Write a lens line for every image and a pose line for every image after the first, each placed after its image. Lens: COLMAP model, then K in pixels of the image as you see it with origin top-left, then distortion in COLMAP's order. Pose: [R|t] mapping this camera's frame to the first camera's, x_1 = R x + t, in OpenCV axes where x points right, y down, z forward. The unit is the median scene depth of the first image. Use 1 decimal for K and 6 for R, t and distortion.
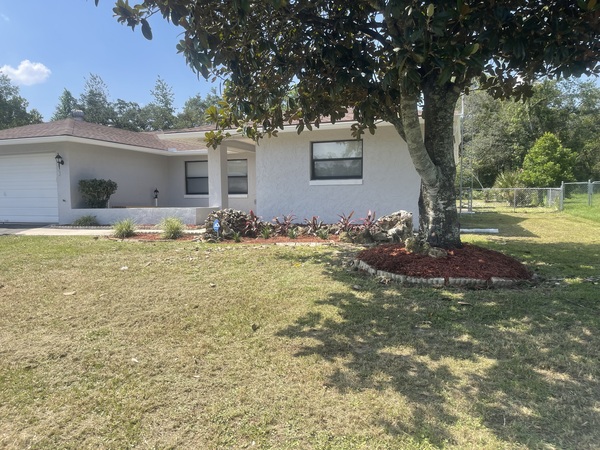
lens RADIAL K [[451.3, 0, 300.0], [0, 451.3, 225.0], [0, 0, 1]] dist [0.027676, -0.003393]
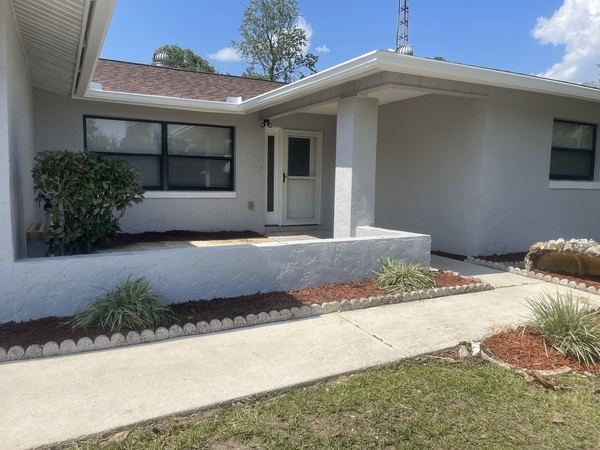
lens RADIAL K [[452.6, 0, 300.0], [0, 452.6, 225.0], [0, 0, 1]] dist [0.048951, -0.063981]
pose [[0.676038, -0.052481, 0.734995, -0.702587], [0.023857, 0.998496, 0.049353, -0.079521], [-0.736480, -0.015830, 0.676274, 0.856893]]
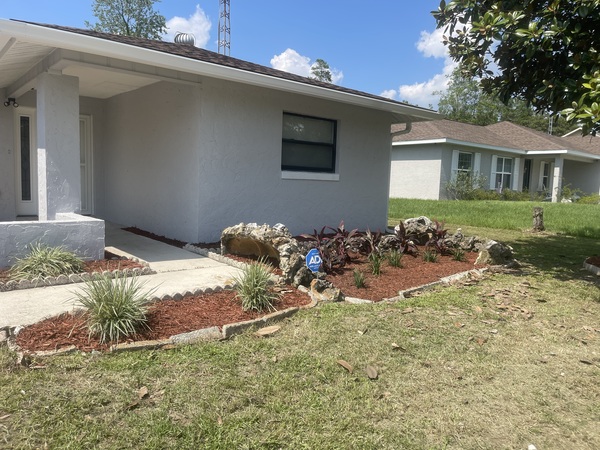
lens RADIAL K [[452.6, 0, 300.0], [0, 452.6, 225.0], [0, 0, 1]] dist [0.048951, -0.063981]
pose [[0.494862, -0.059404, 0.866939, -0.557794], [0.014020, 0.998077, 0.060387, -0.061777], [-0.868859, -0.017729, 0.494743, 0.674902]]
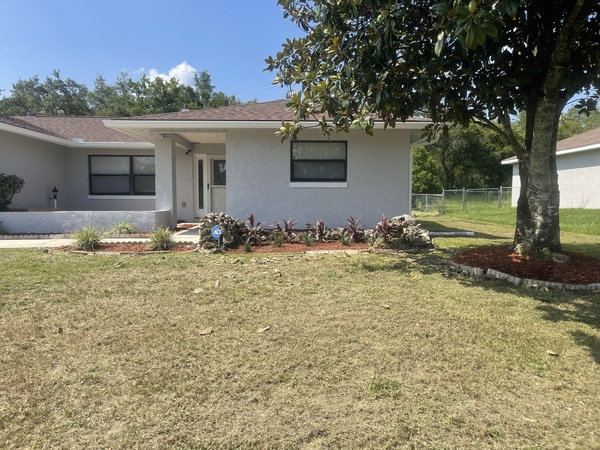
lens RADIAL K [[452.6, 0, 300.0], [0, 452.6, 225.0], [0, 0, 1]] dist [0.048951, -0.063981]
pose [[0.935394, -0.008277, 0.353511, -0.298138], [0.010591, 0.999933, -0.004611, -0.006604], [-0.353450, 0.008057, 0.935419, 0.130250]]
